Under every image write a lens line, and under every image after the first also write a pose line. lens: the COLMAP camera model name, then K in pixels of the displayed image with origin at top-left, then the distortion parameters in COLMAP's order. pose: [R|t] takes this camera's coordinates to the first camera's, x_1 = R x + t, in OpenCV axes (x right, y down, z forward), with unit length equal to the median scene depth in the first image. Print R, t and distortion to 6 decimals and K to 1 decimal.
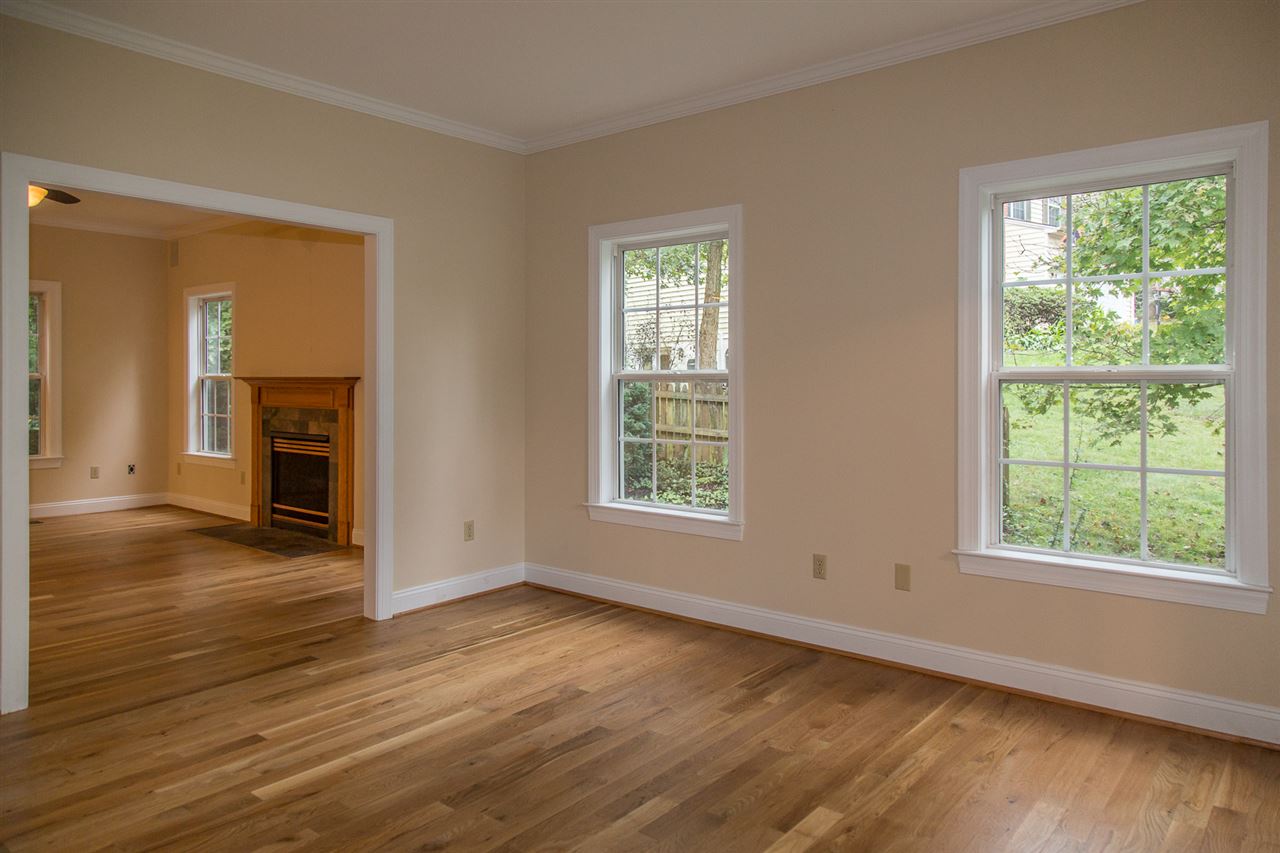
lens RADIAL K [[853.6, 0, 637.4], [0, 853.6, 427.2], [0, 0, 1]] dist [0.021427, -0.003682]
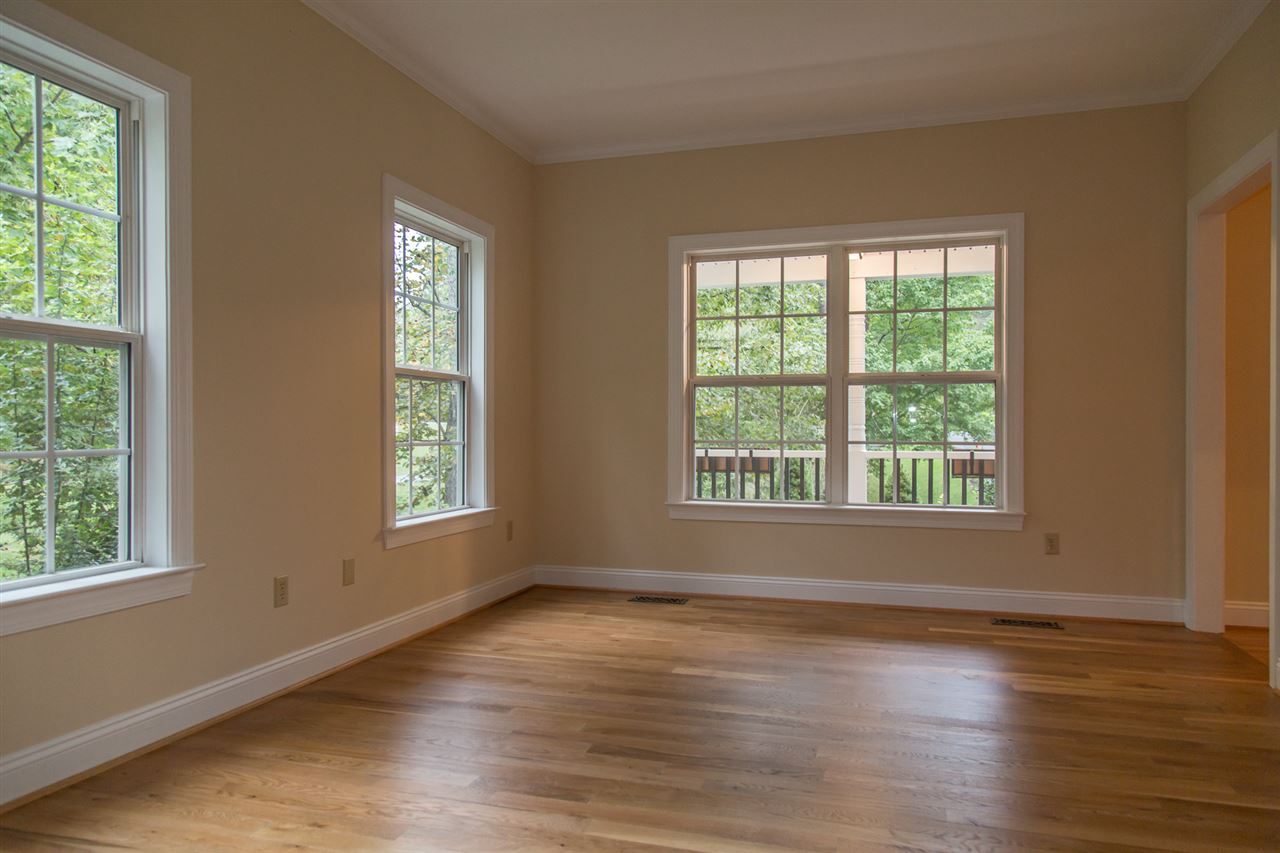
lens RADIAL K [[853.6, 0, 633.2], [0, 853.6, 437.1], [0, 0, 1]] dist [0.021427, -0.003682]
pose [[-0.380329, -0.014771, 0.924733, -0.778382], [0.035656, 0.998895, 0.030620, 0.000987], [-0.924164, 0.044618, -0.379382, 1.140379]]
